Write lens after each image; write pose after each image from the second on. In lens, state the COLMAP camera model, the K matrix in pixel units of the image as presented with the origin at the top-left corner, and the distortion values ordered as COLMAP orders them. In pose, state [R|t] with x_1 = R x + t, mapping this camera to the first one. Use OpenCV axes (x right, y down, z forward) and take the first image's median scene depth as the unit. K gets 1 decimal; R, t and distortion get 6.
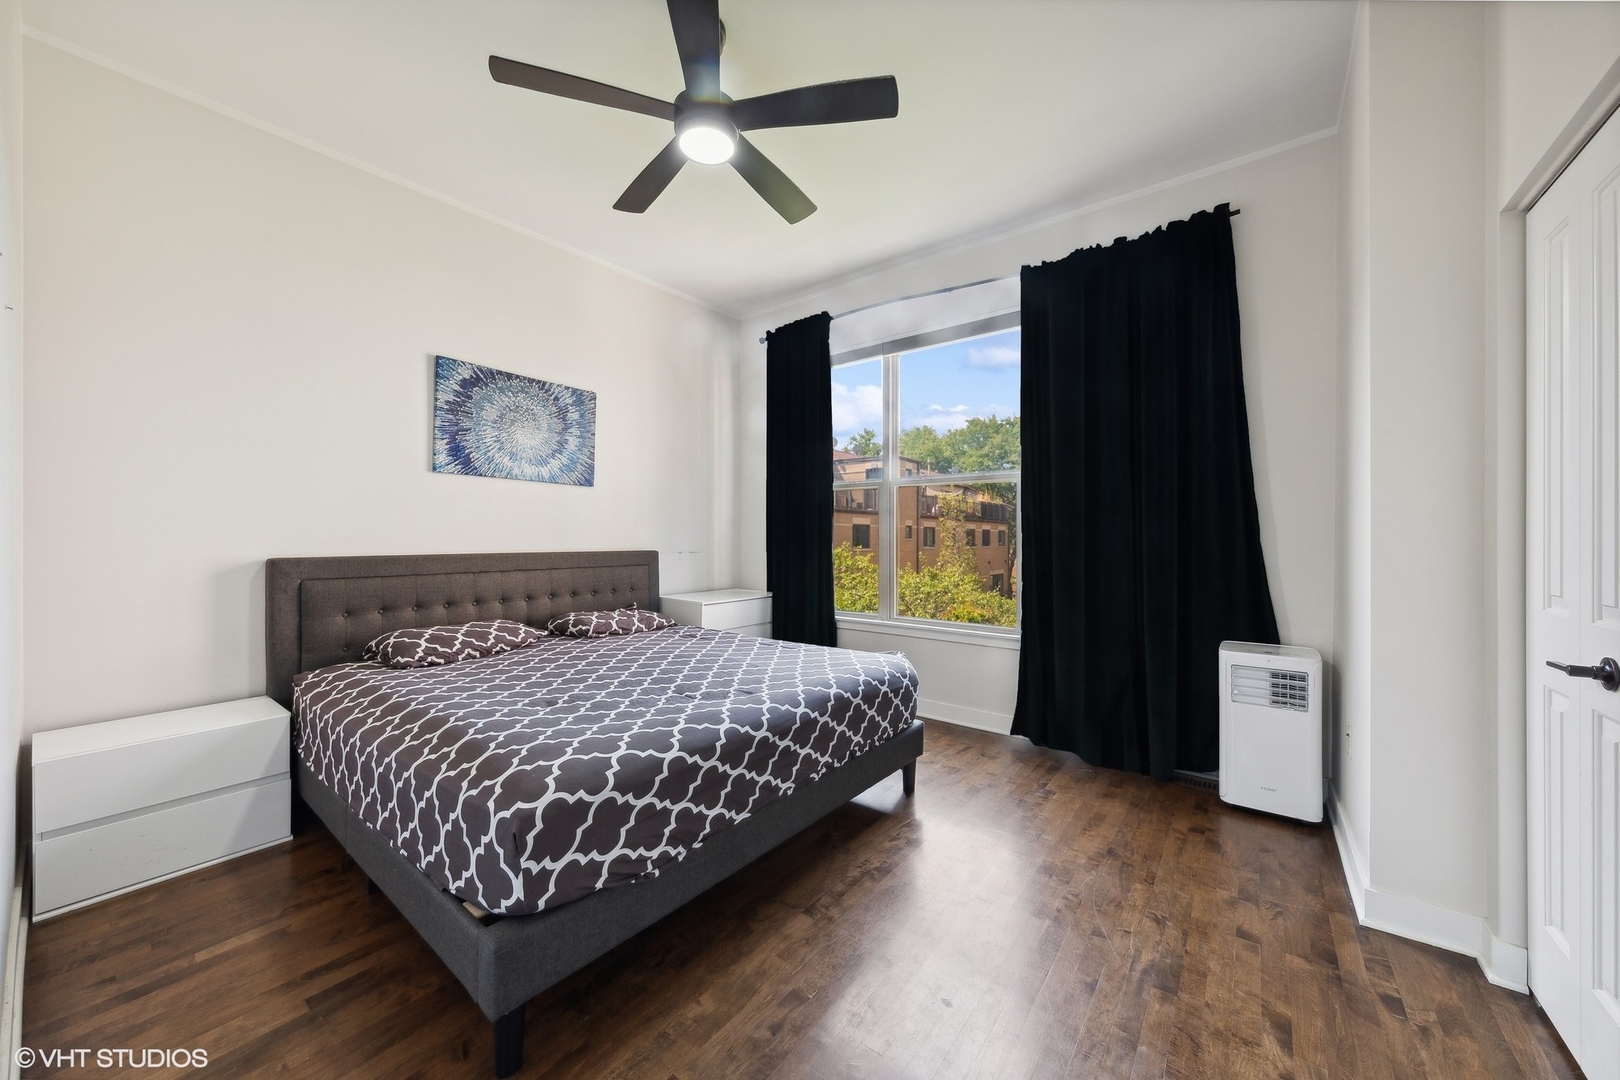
lens RADIAL K [[561.7, 0, 810.1], [0, 561.7, 542.9], [0, 0, 1]] dist [0.000023, -0.000004]
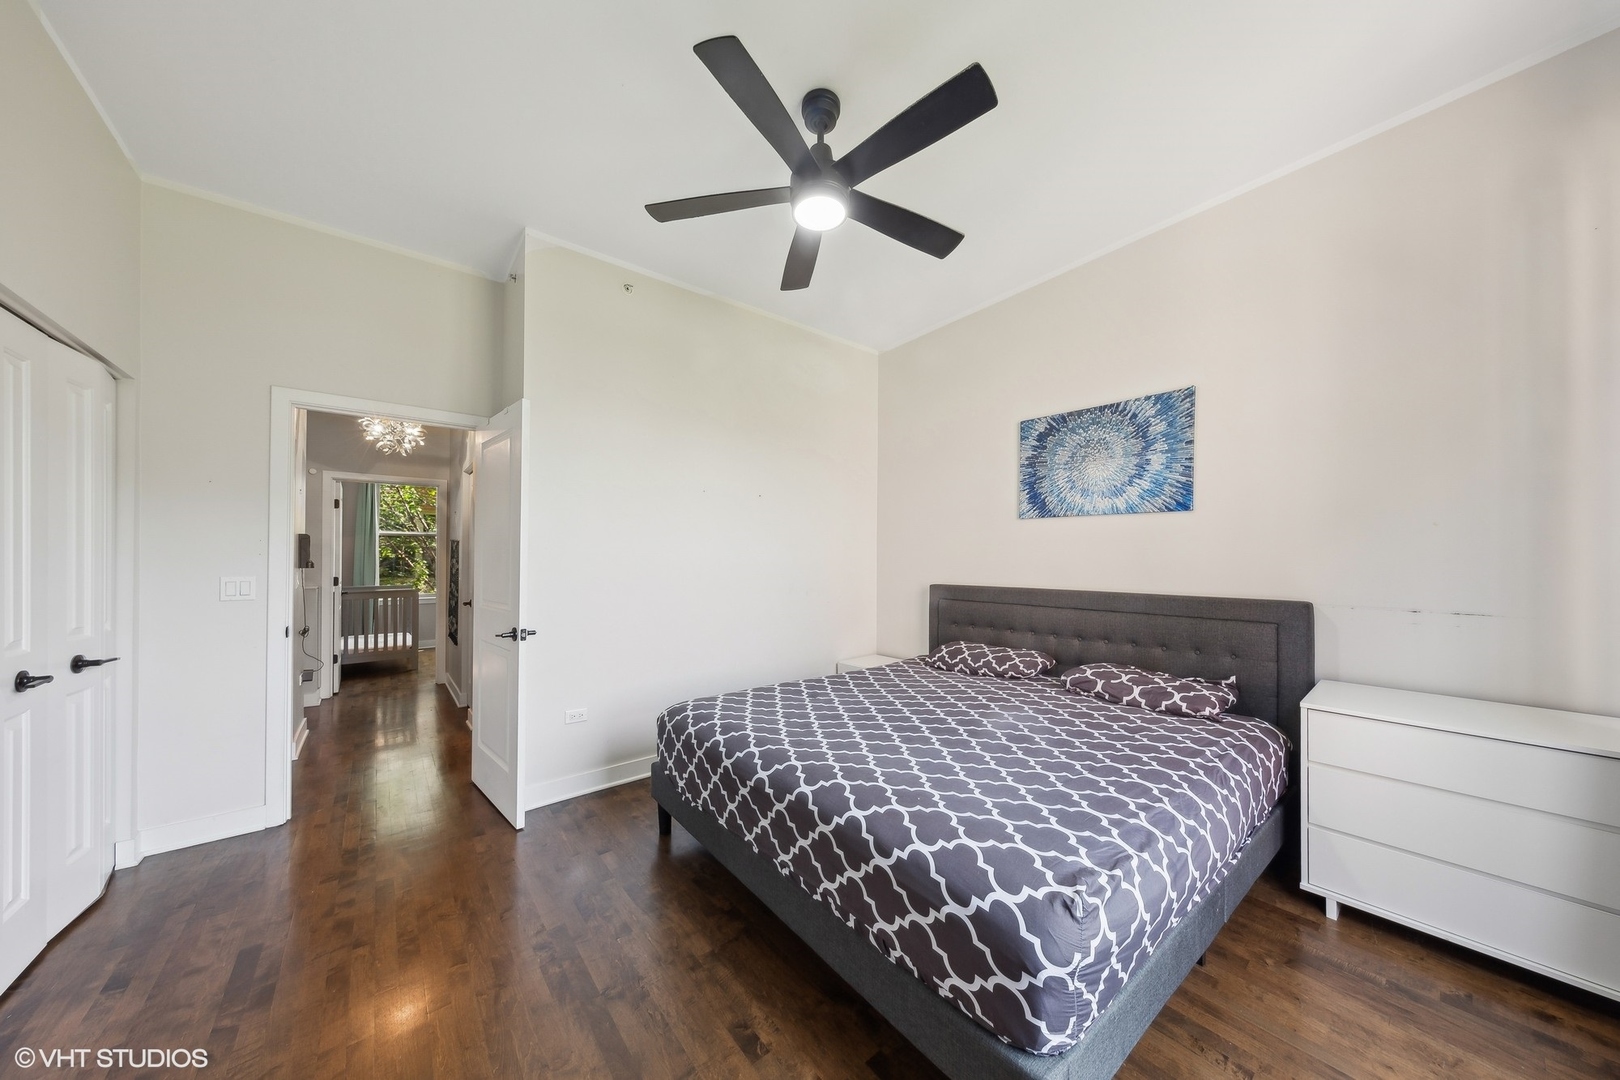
lens RADIAL K [[526.0, 0, 812.5], [0, 526.0, 548.5], [0, 0, 1]] dist [-0.000282, -0.000015]
pose [[-0.248694, -0.007644, -0.968552, 0.484599], [-0.002551, 0.999971, -0.007236, -0.048351], [0.968579, 0.000672, -0.248706, 0.767154]]
